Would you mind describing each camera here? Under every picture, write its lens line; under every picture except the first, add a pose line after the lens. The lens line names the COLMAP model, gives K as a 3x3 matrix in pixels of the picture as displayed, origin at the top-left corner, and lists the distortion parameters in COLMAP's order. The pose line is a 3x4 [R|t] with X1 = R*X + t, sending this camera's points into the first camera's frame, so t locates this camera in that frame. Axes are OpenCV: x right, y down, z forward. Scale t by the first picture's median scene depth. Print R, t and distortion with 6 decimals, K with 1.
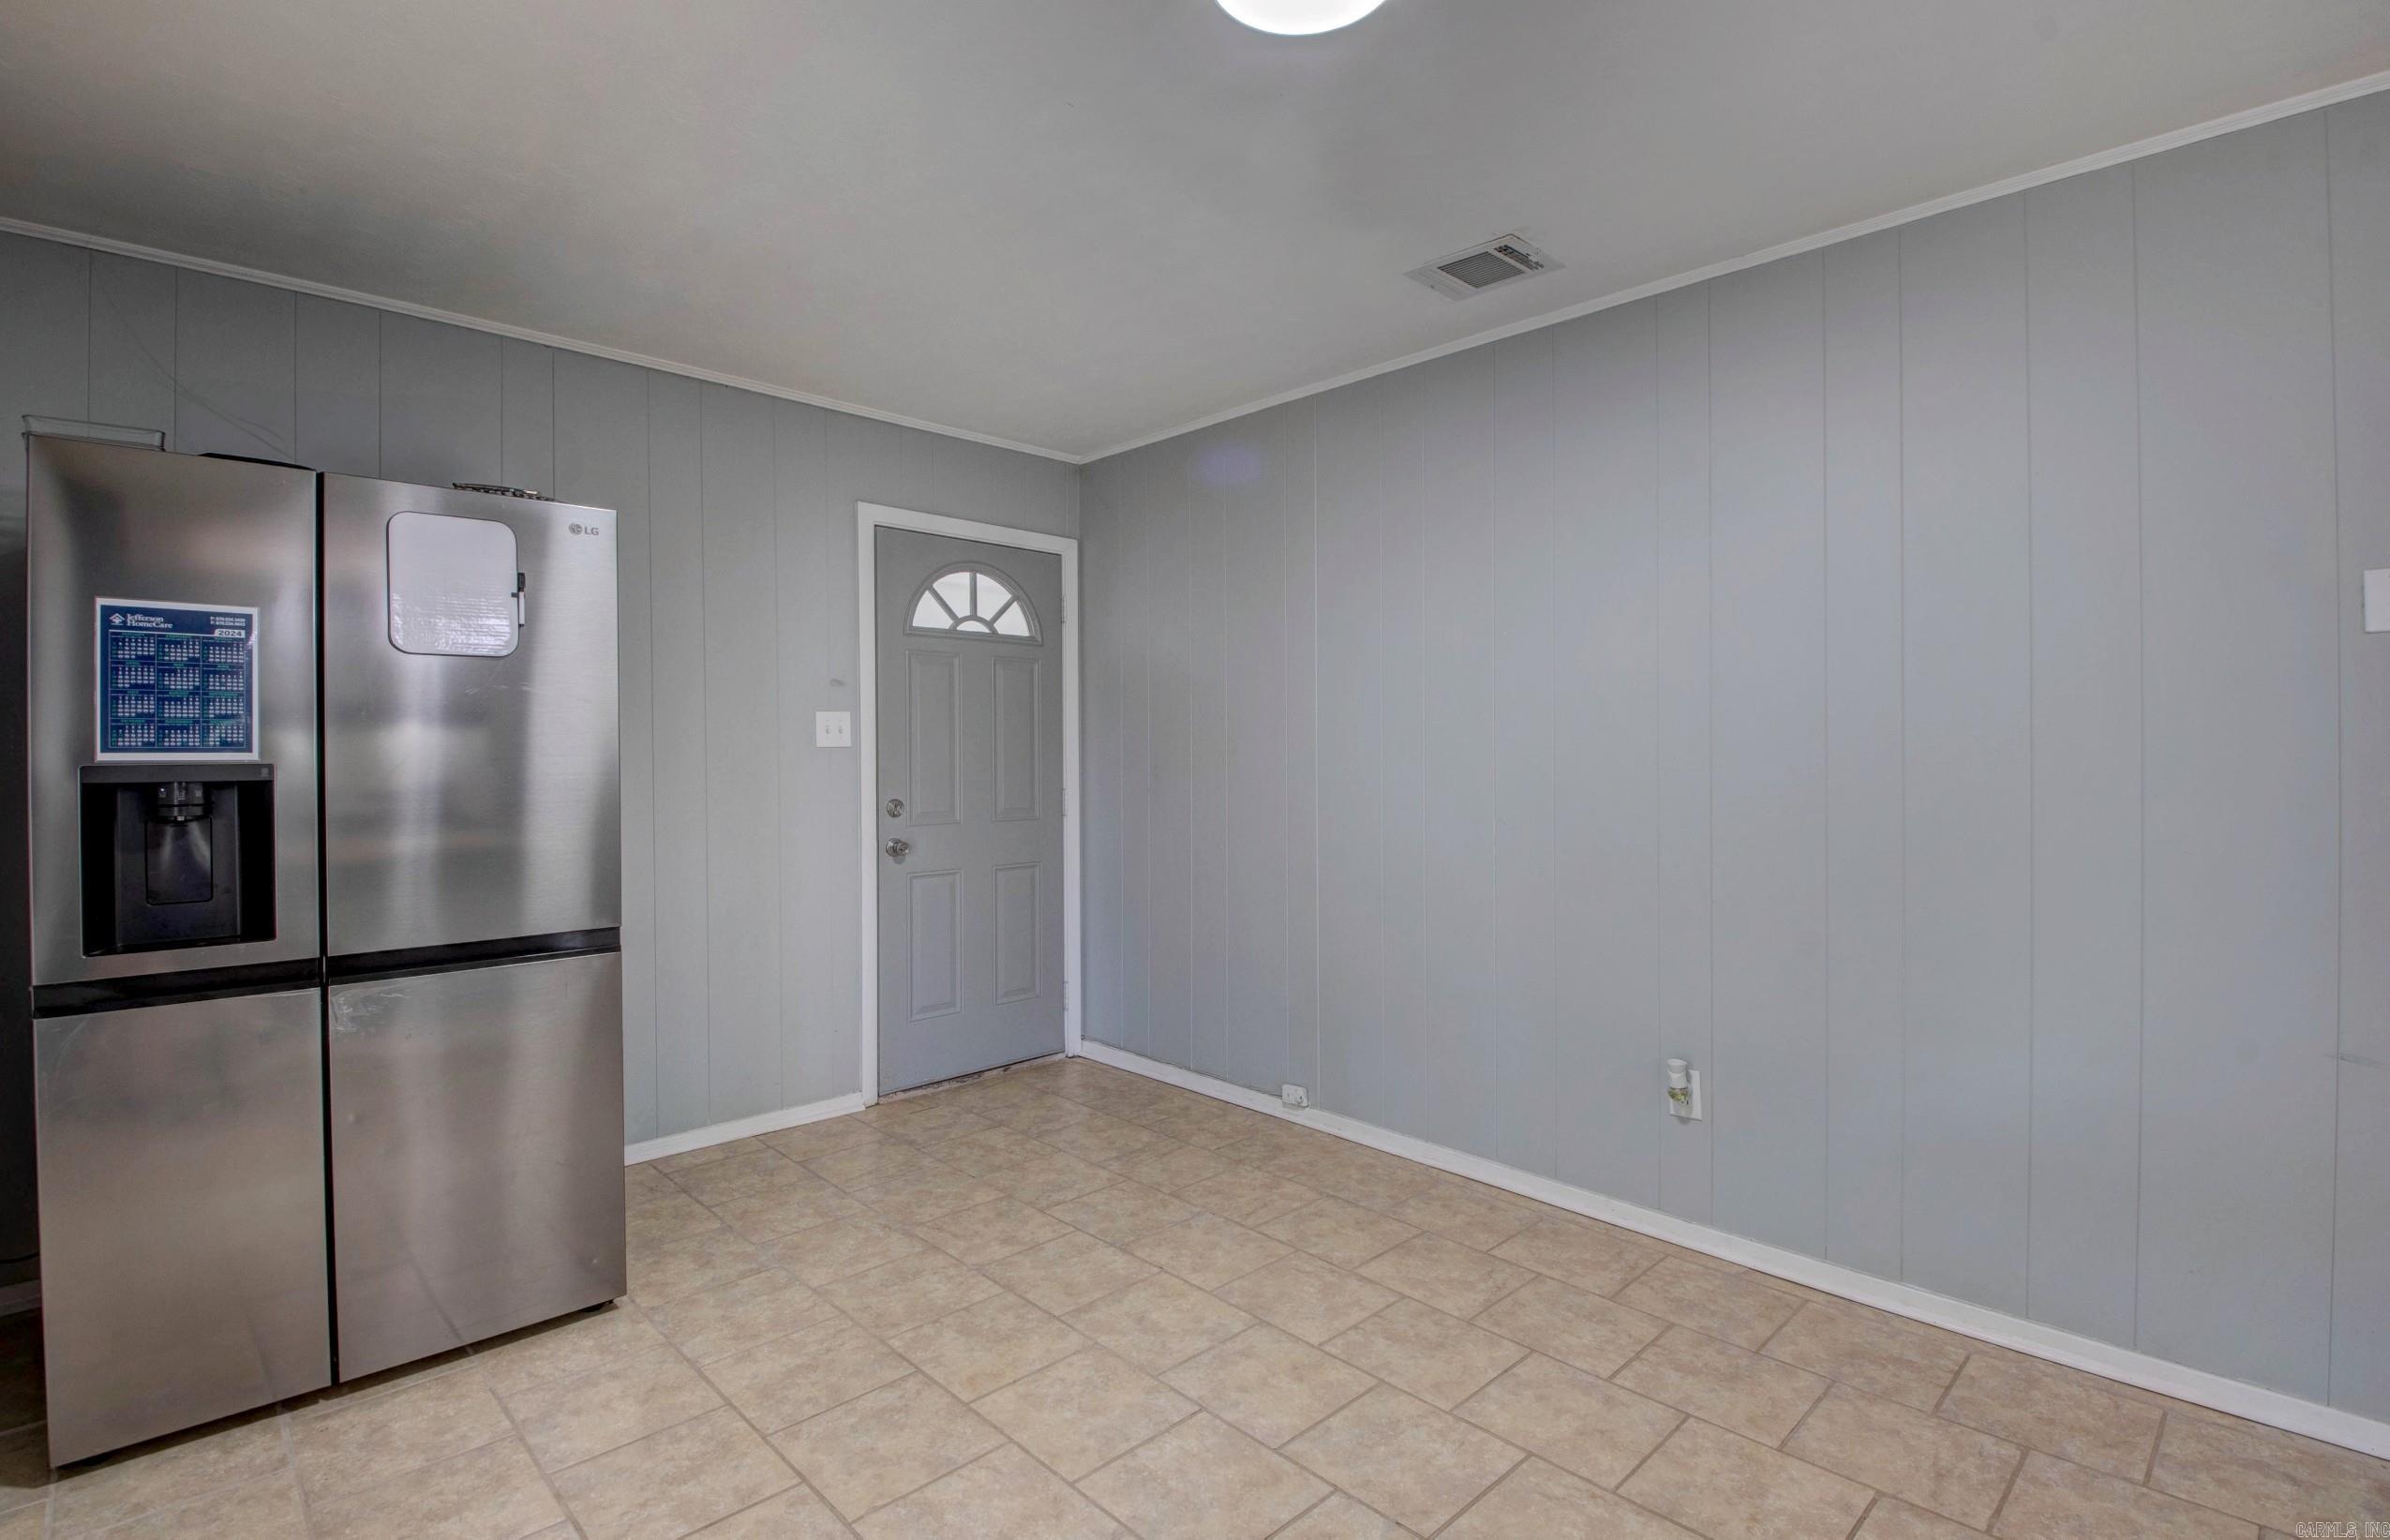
lens RADIAL K [[1118.8, 0, 1192.3], [0, 1118.8, 757.7], [0, 0, 1]] dist [0.019212, -0.025459]
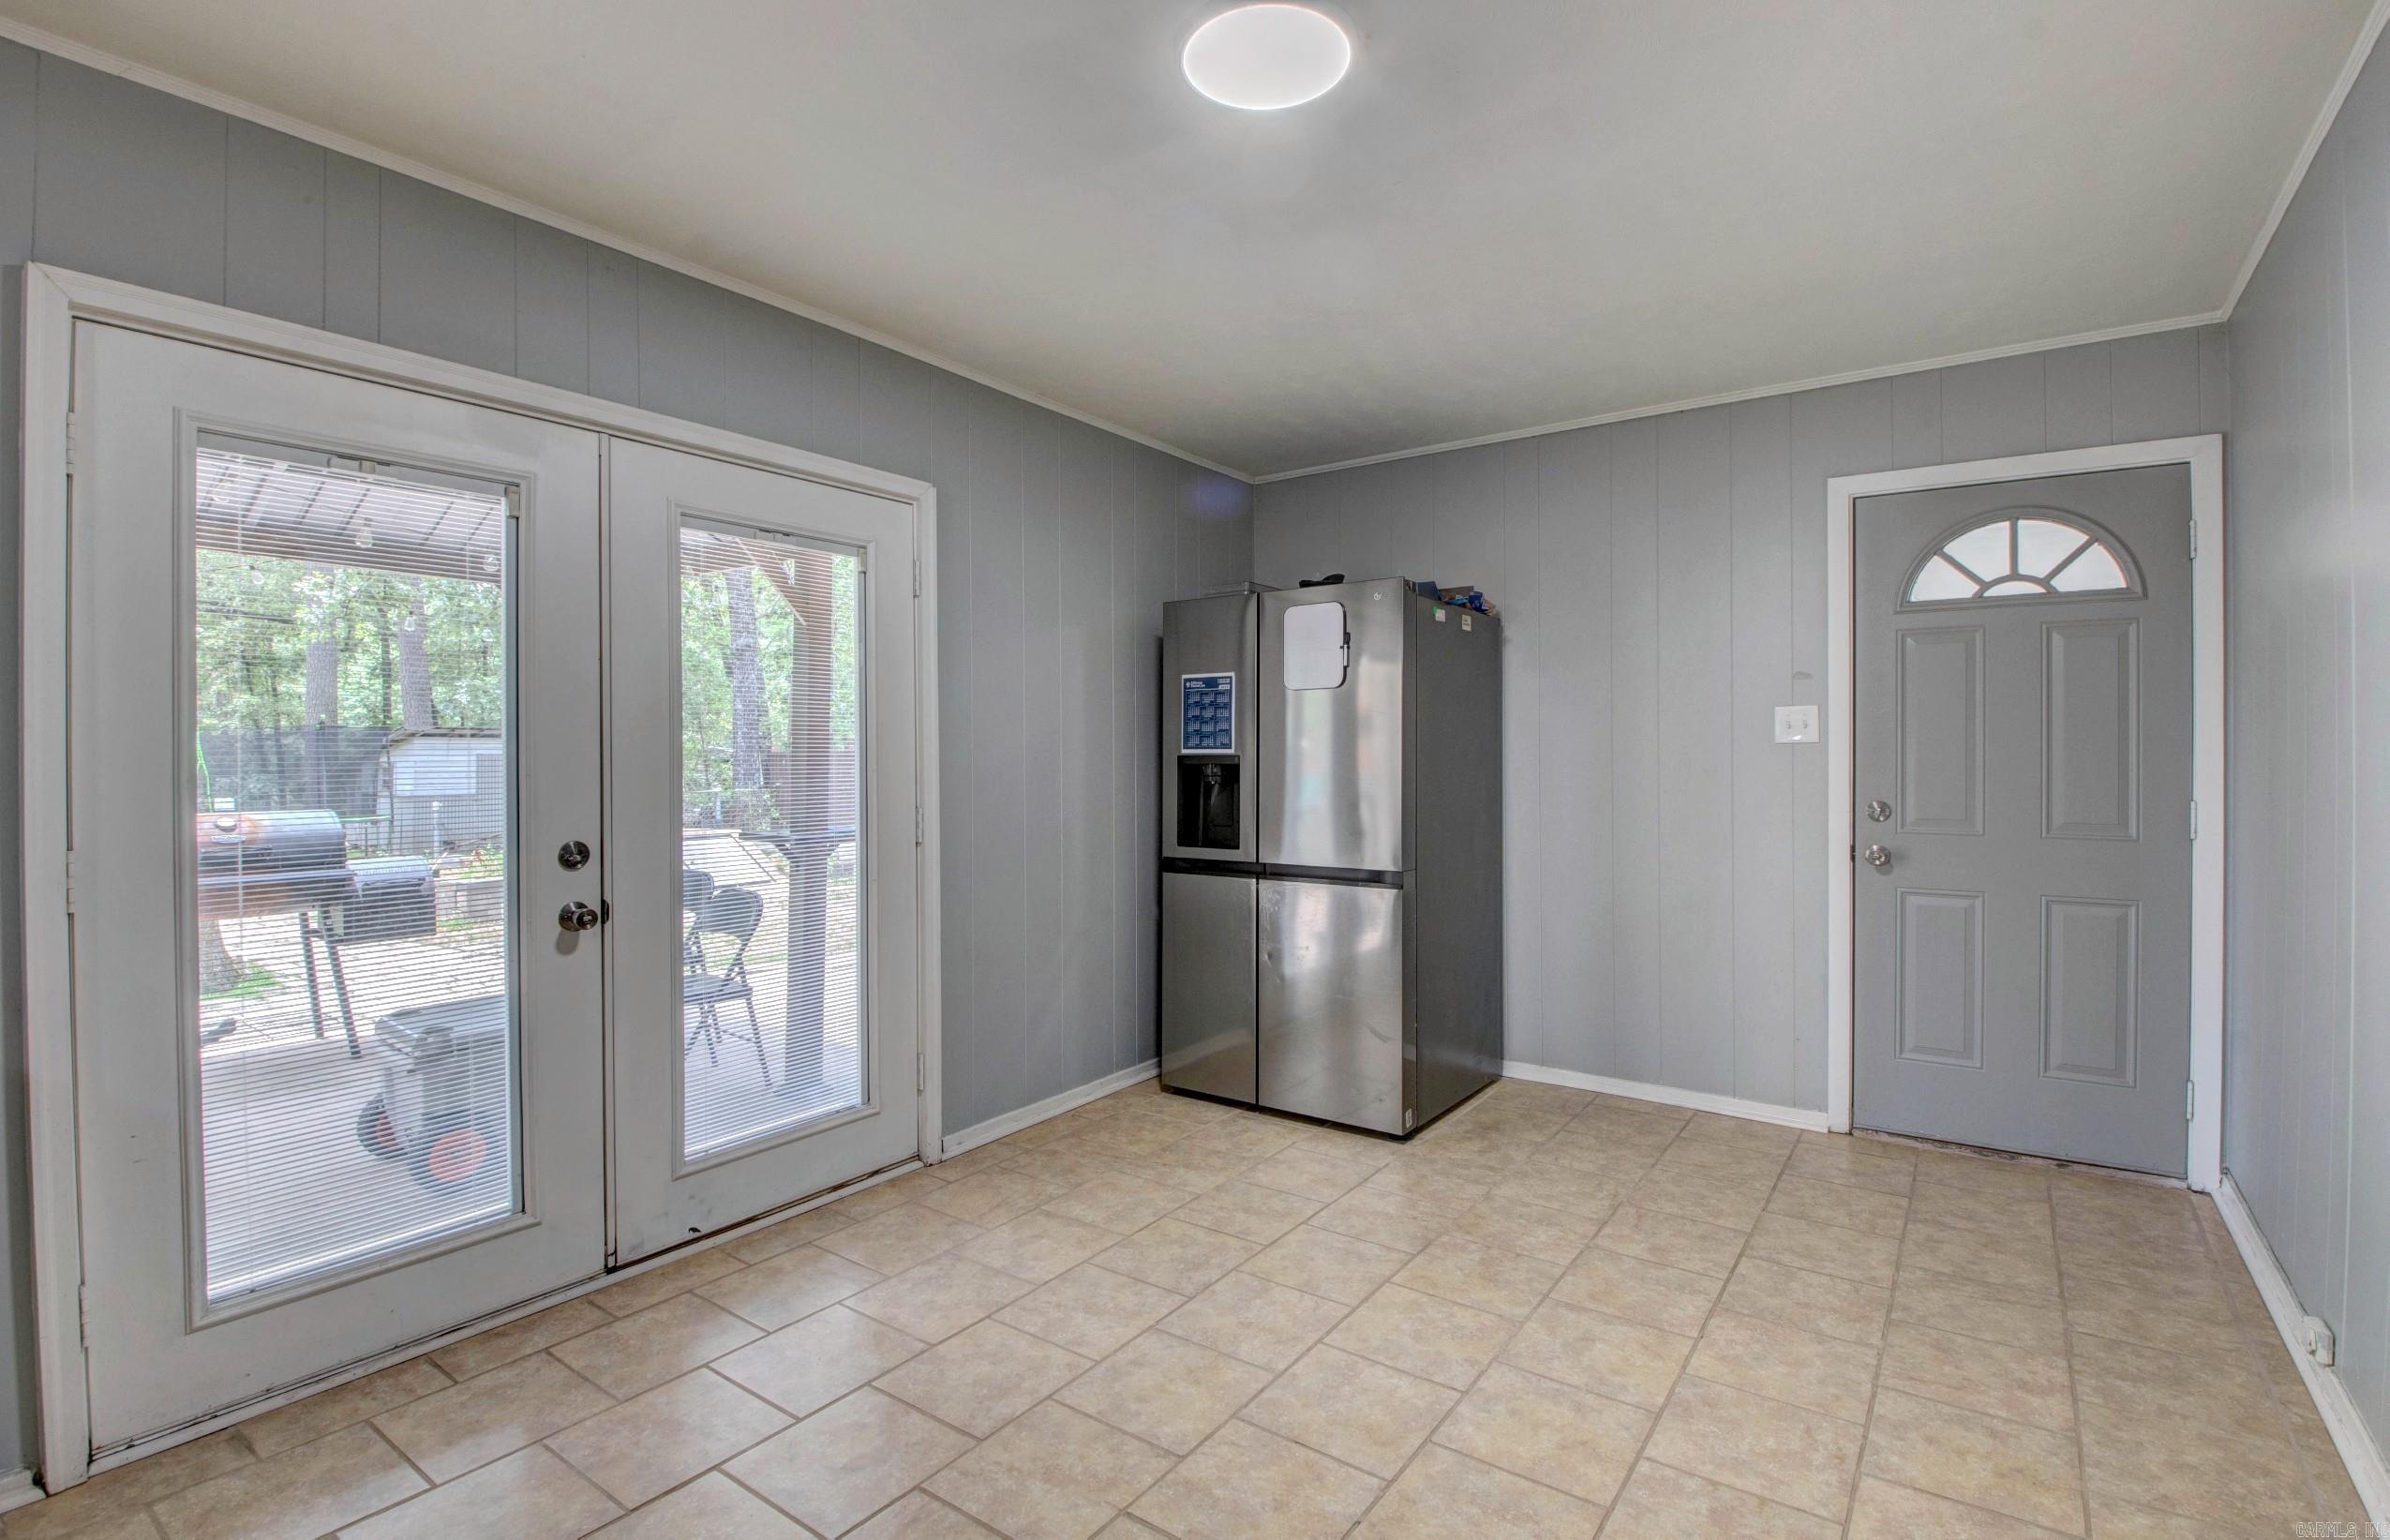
lens RADIAL K [[1118.8, 0, 1192.3], [0, 1118.8, 757.7], [0, 0, 1]] dist [0.019212, -0.025459]
pose [[0.176444, 0.003307, -0.984305, 0.676353], [-0.004294, 0.999987, 0.002589, 0.003721], [0.984301, 0.003769, 0.176456, 0.405806]]
